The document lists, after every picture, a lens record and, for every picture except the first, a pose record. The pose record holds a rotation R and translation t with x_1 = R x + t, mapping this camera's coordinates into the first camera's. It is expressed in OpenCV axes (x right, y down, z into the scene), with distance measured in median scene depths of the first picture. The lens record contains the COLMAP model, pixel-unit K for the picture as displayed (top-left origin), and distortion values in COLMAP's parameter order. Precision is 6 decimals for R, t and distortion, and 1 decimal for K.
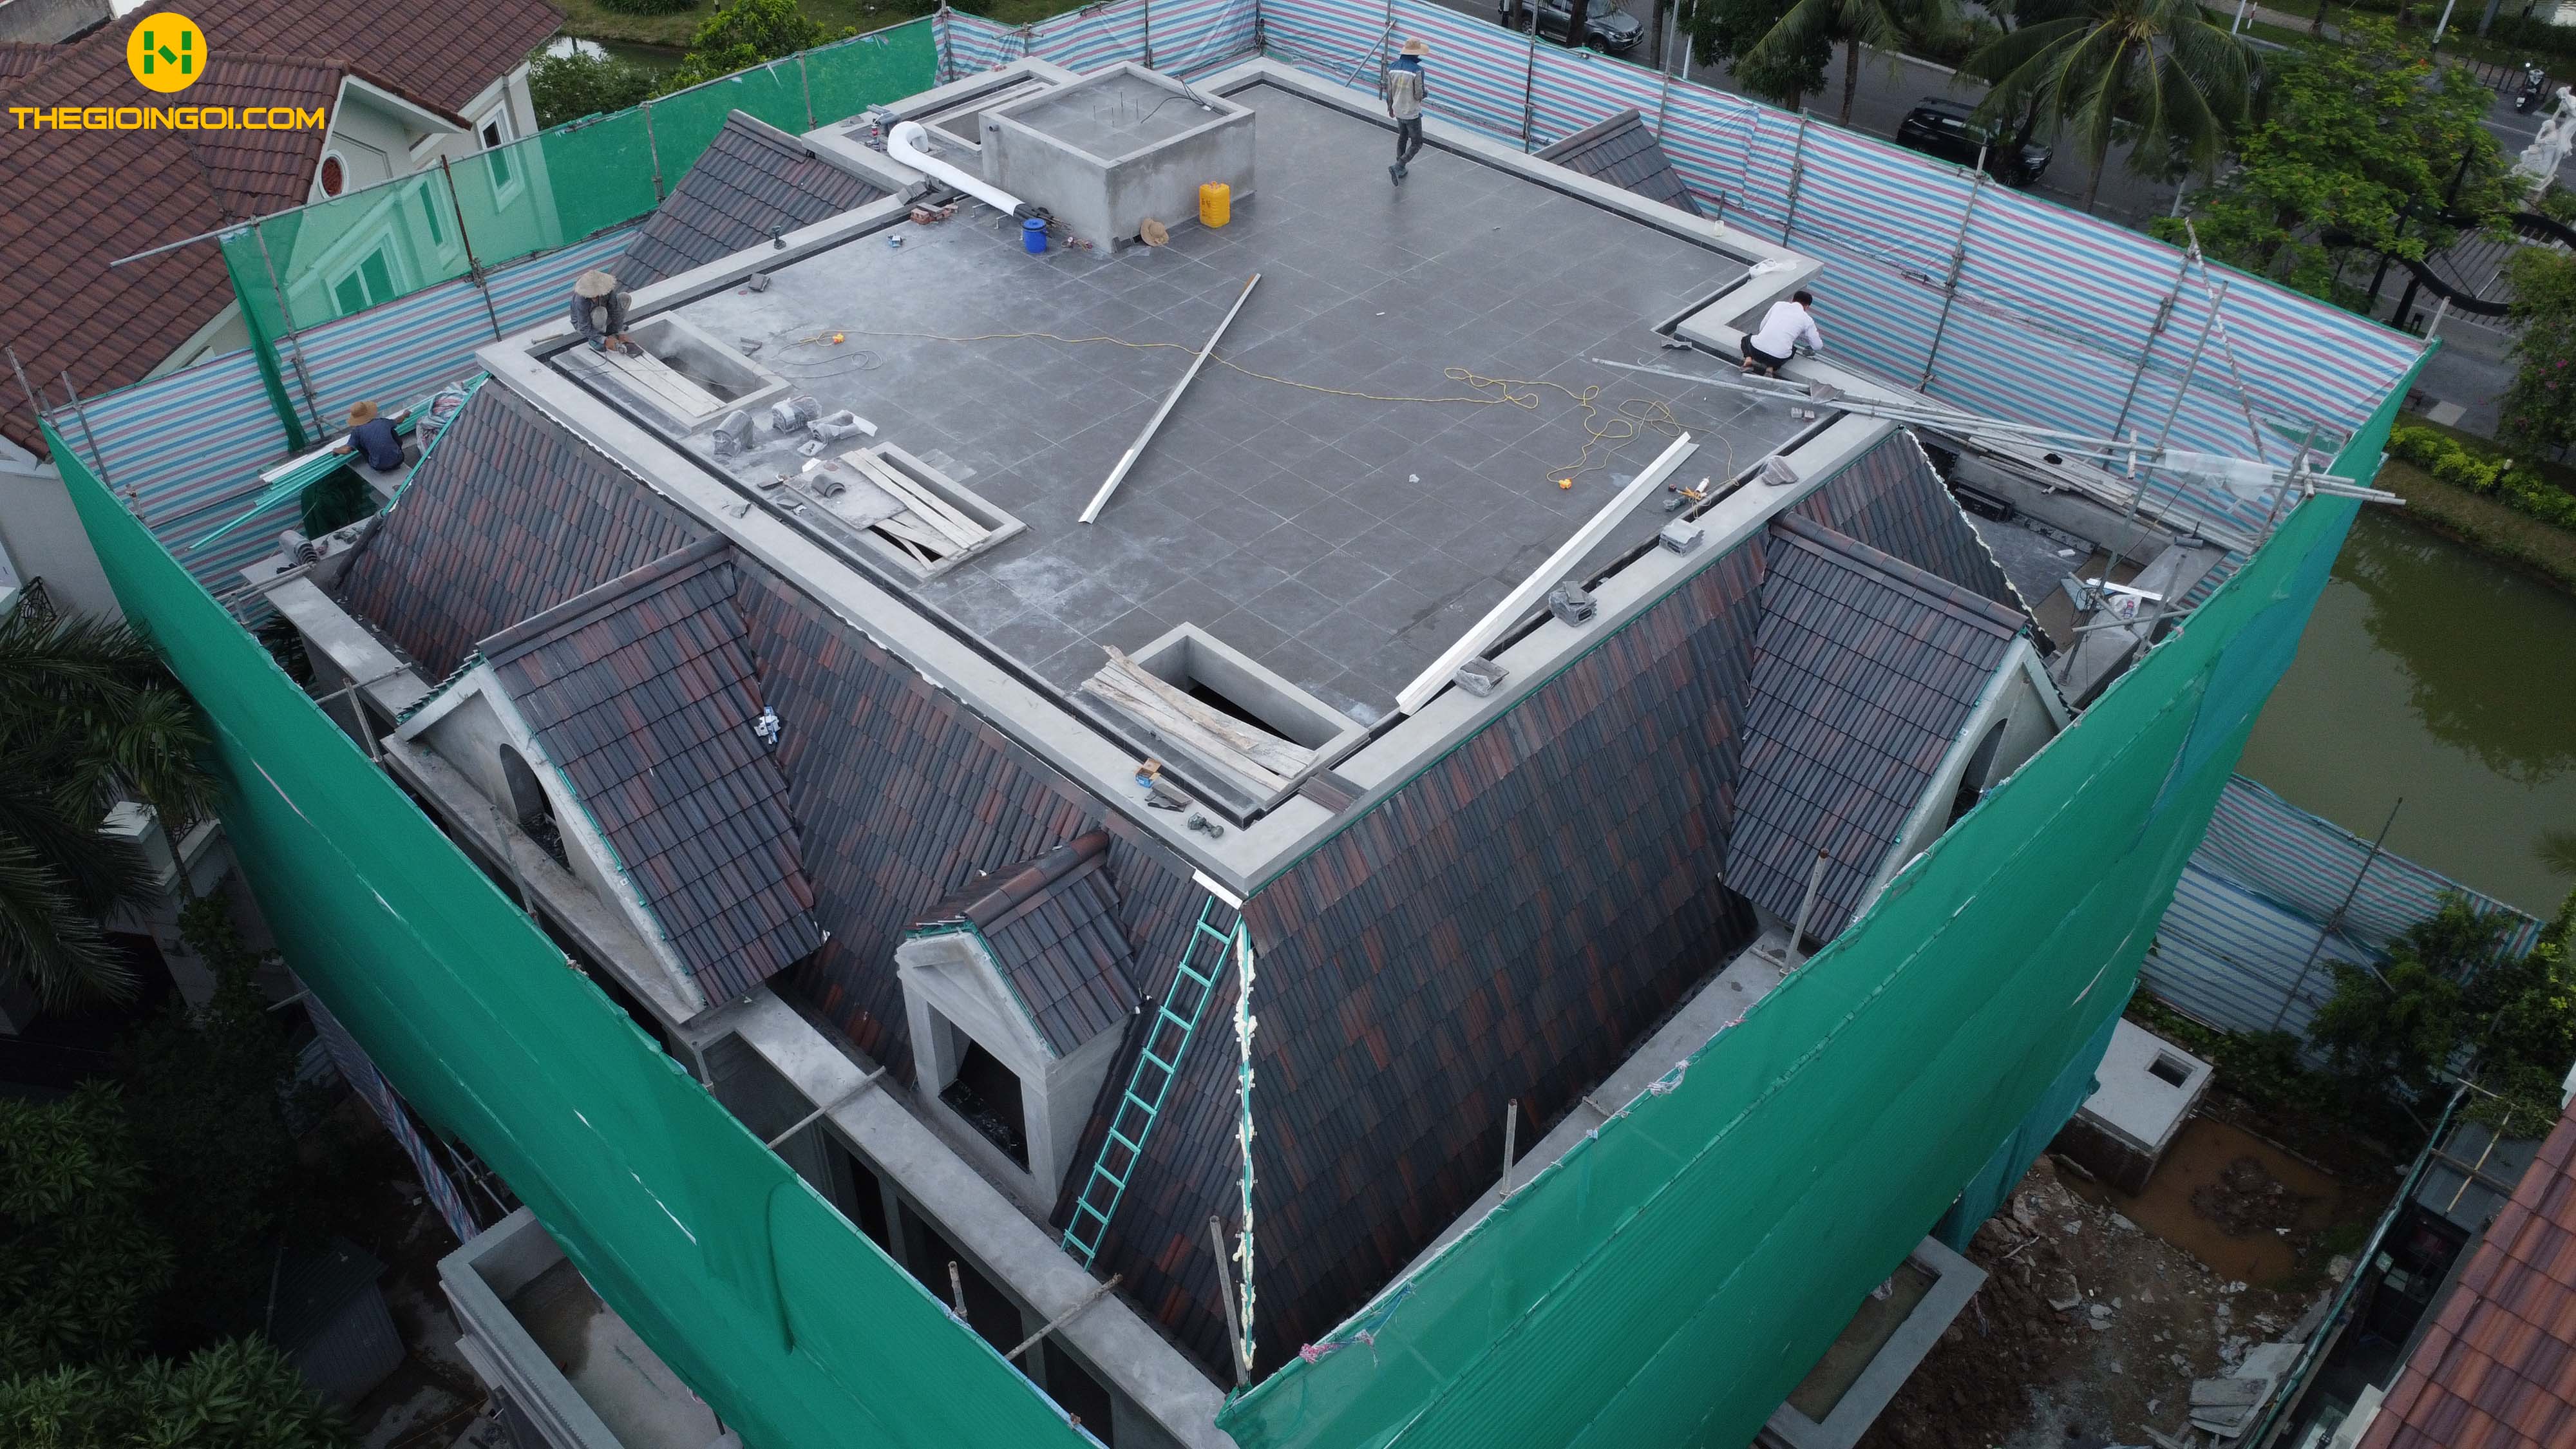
lens RADIAL K [[1938.4, 0, 1246.8], [0, 1938.4, 736.0], [0, 0, 1]] dist [0.006614, -0.008940]
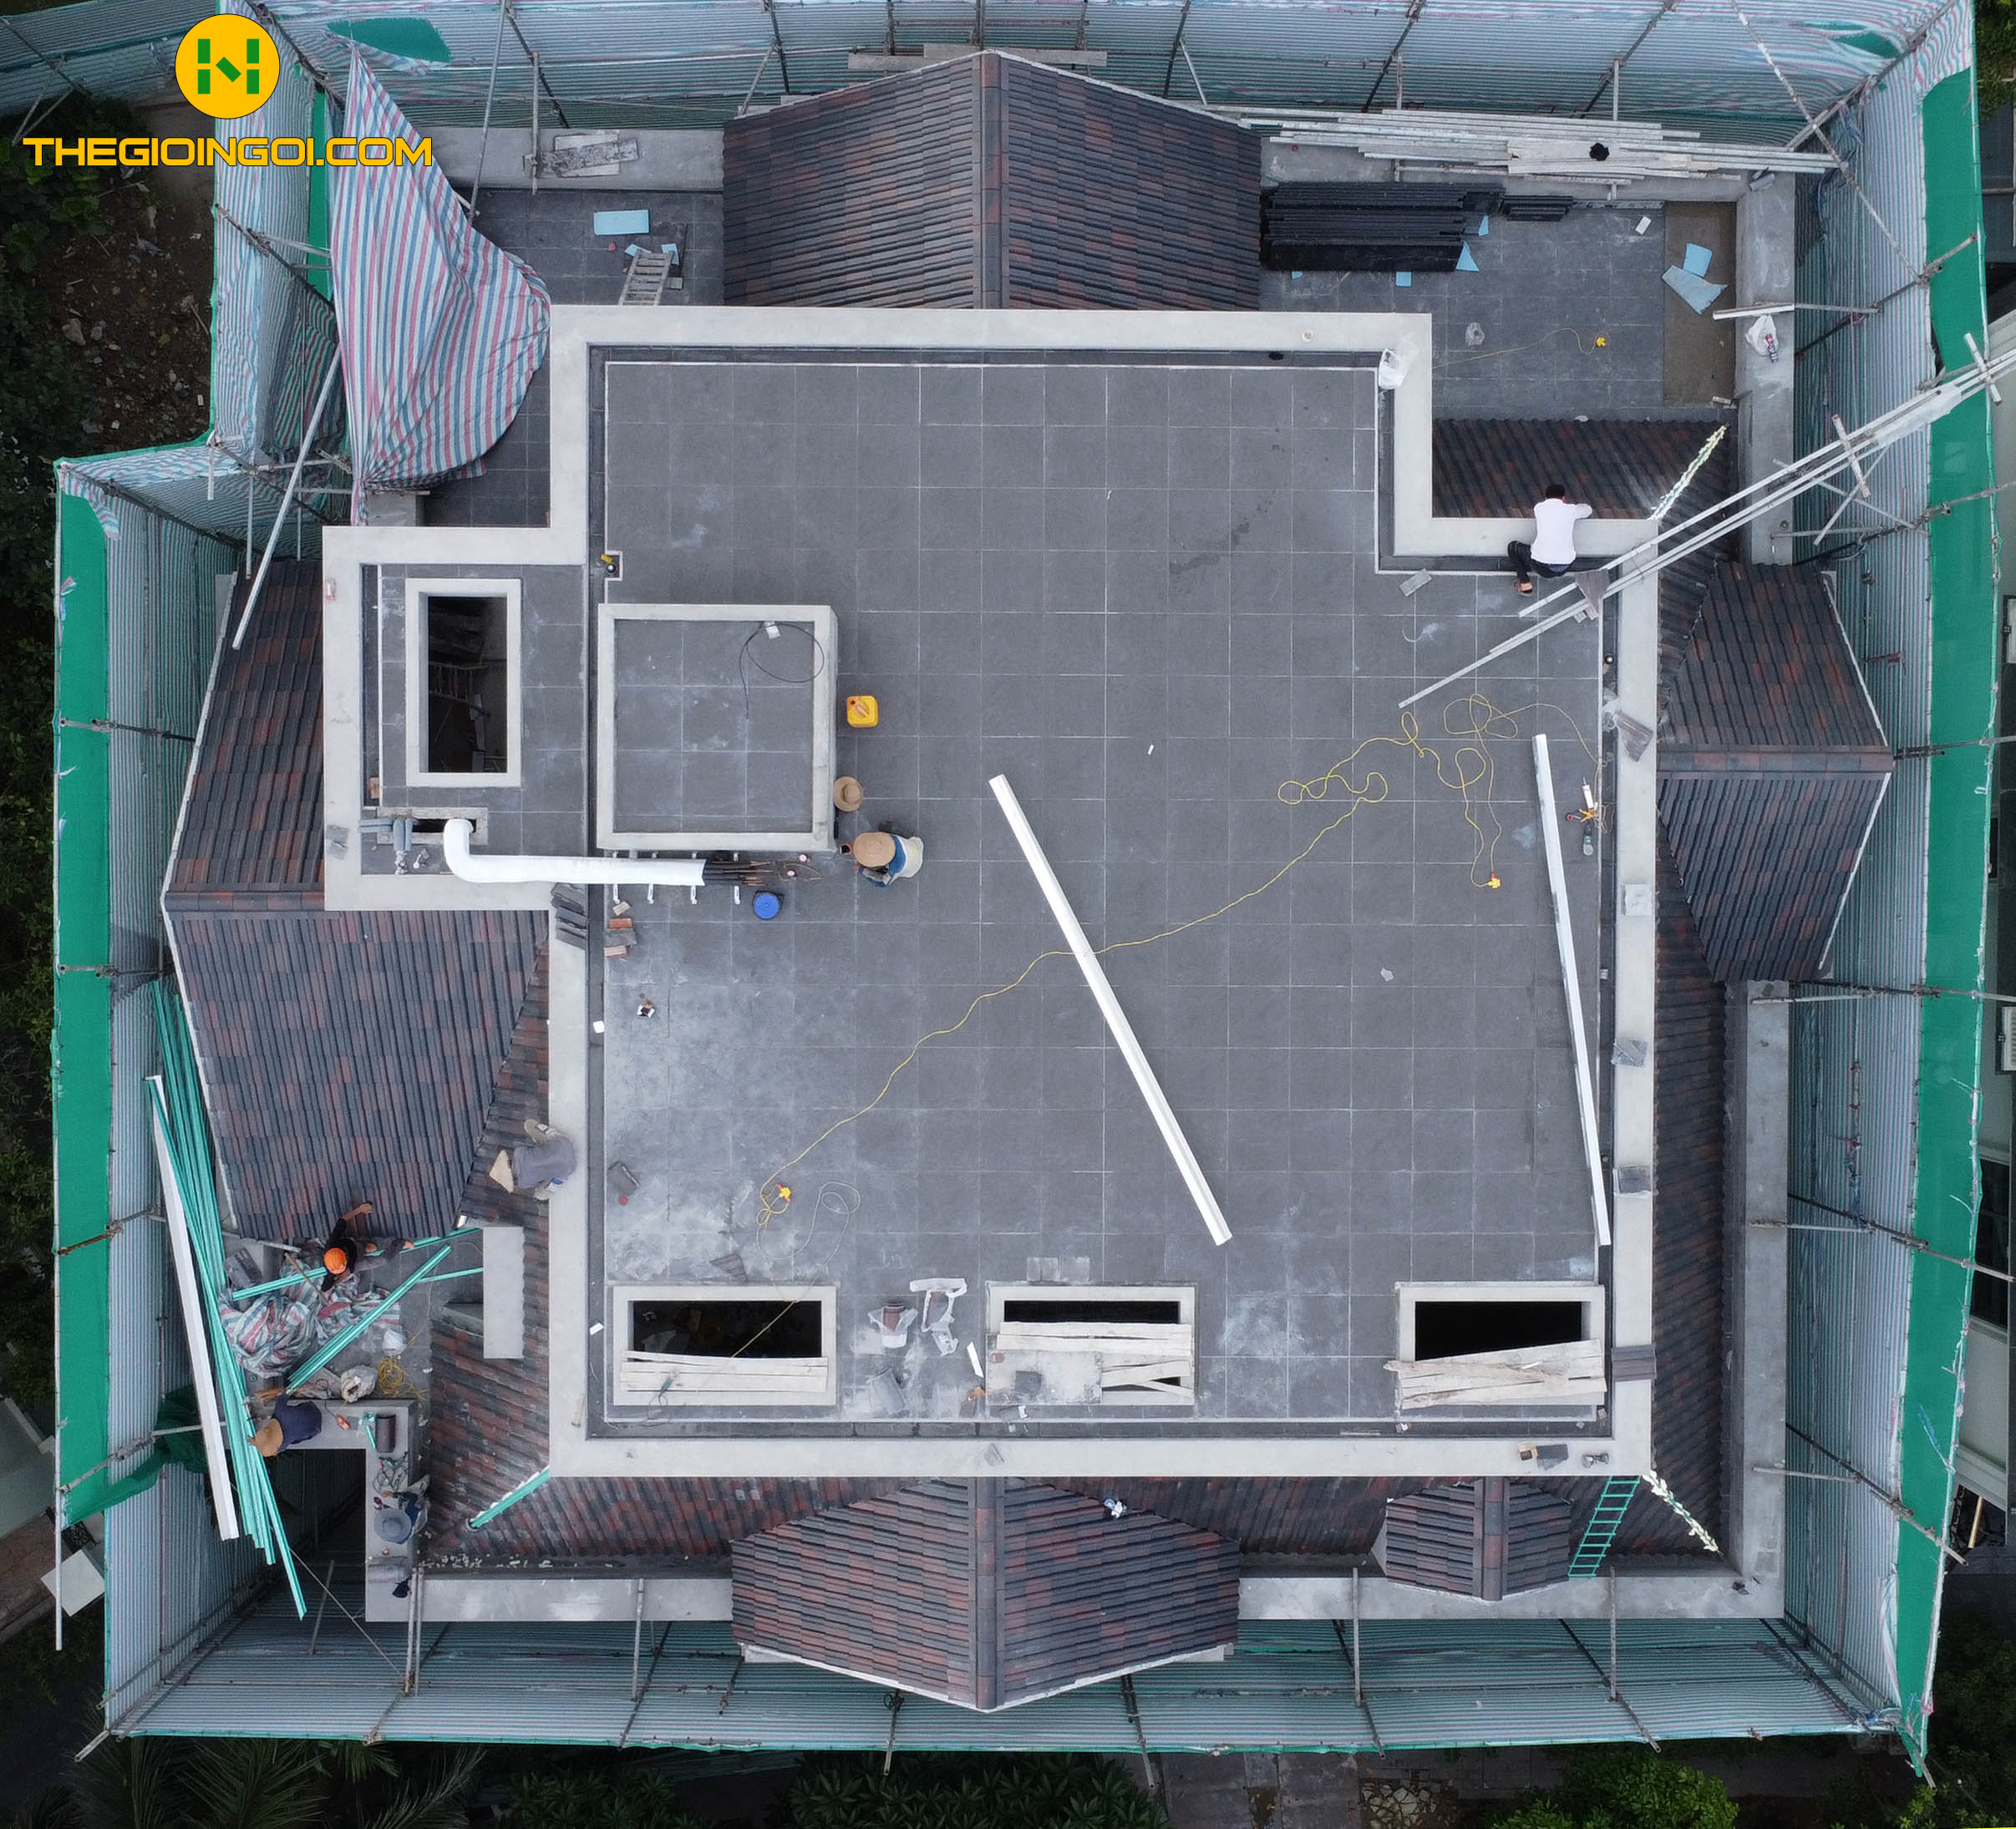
lens RADIAL K [[2493.6, 0, 1060.6], [0, 2493.6, 959.6], [0, 0, 1]] dist [0.007388, 0.000000]
pose [[0.718888, -0.695121, -0.002629, -0.028502], [0.429960, 0.441683, 0.787433, -1.099400], [-0.546200, -0.567207, 0.616394, 0.220406]]
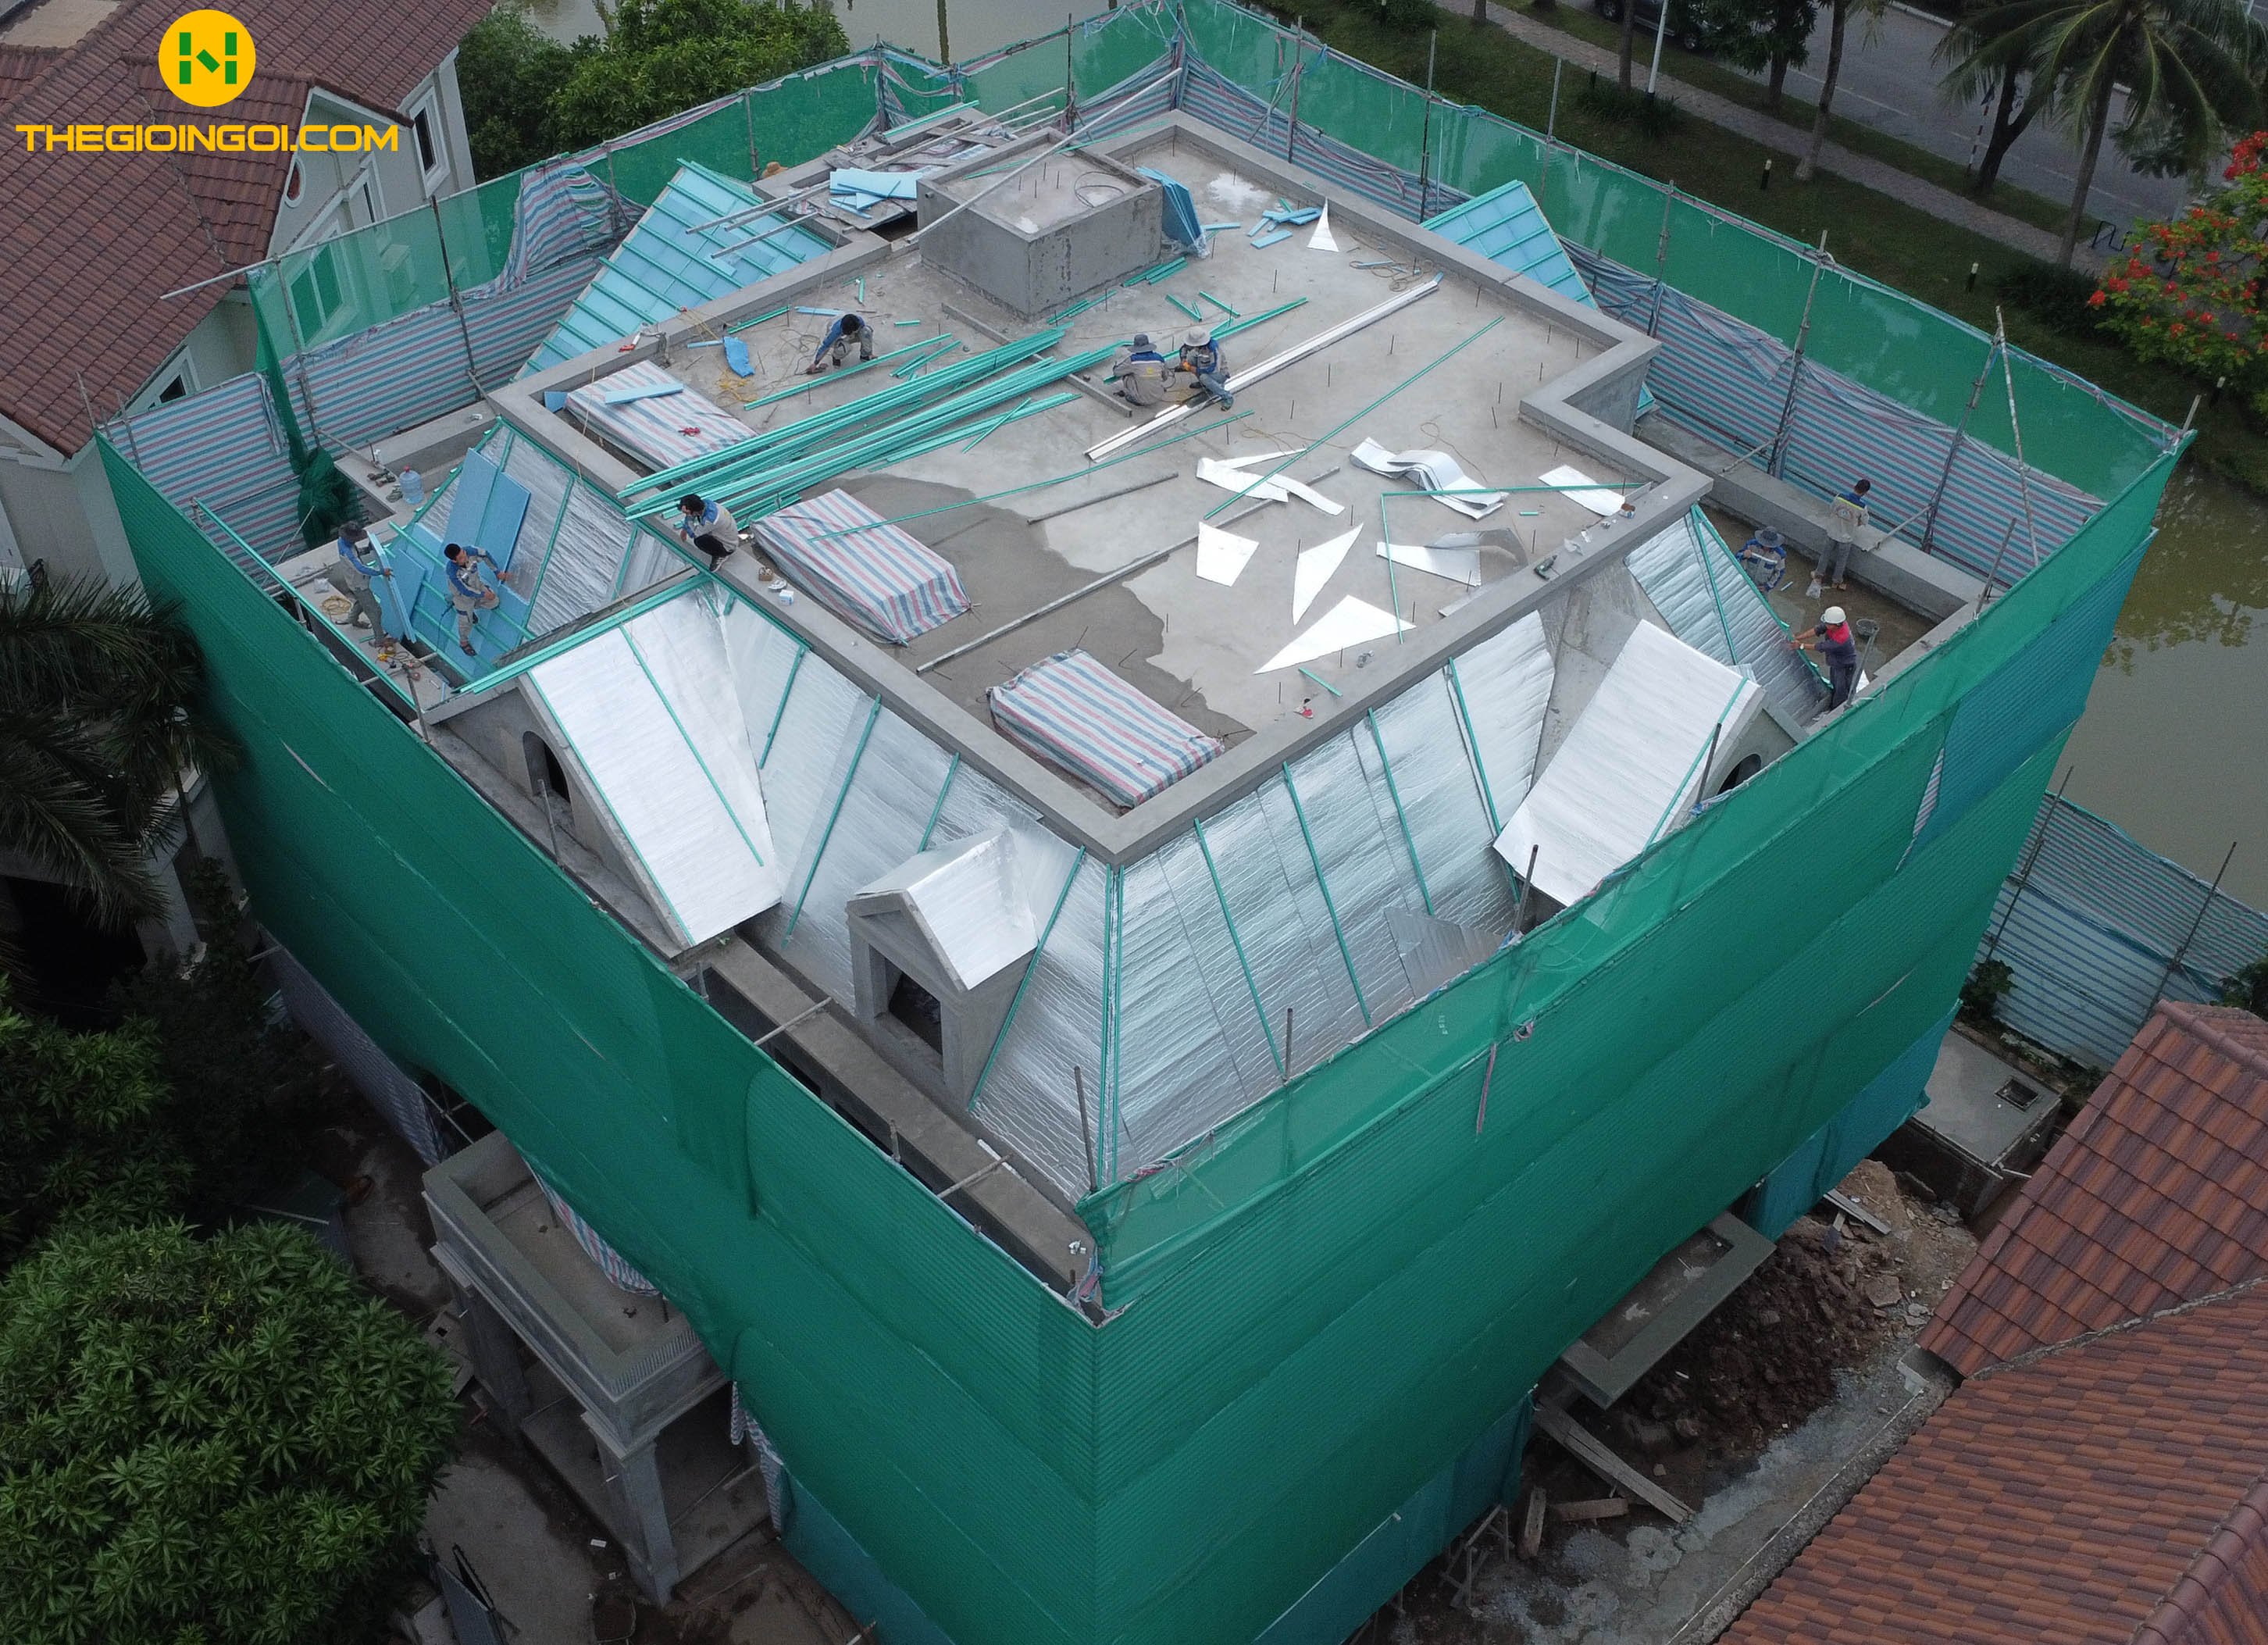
lens RADIAL K [[2372.7, 0, 1095.4], [0, 2372.7, 886.6], [0, 0, 1]] dist [-0.012671, 0.000000]
pose [[0.998840, 0.037228, -0.030533, 0.023018], [-0.035228, 0.997352, 0.063618, -0.004841], [0.032821, -0.062468, 0.997507, -0.404837]]
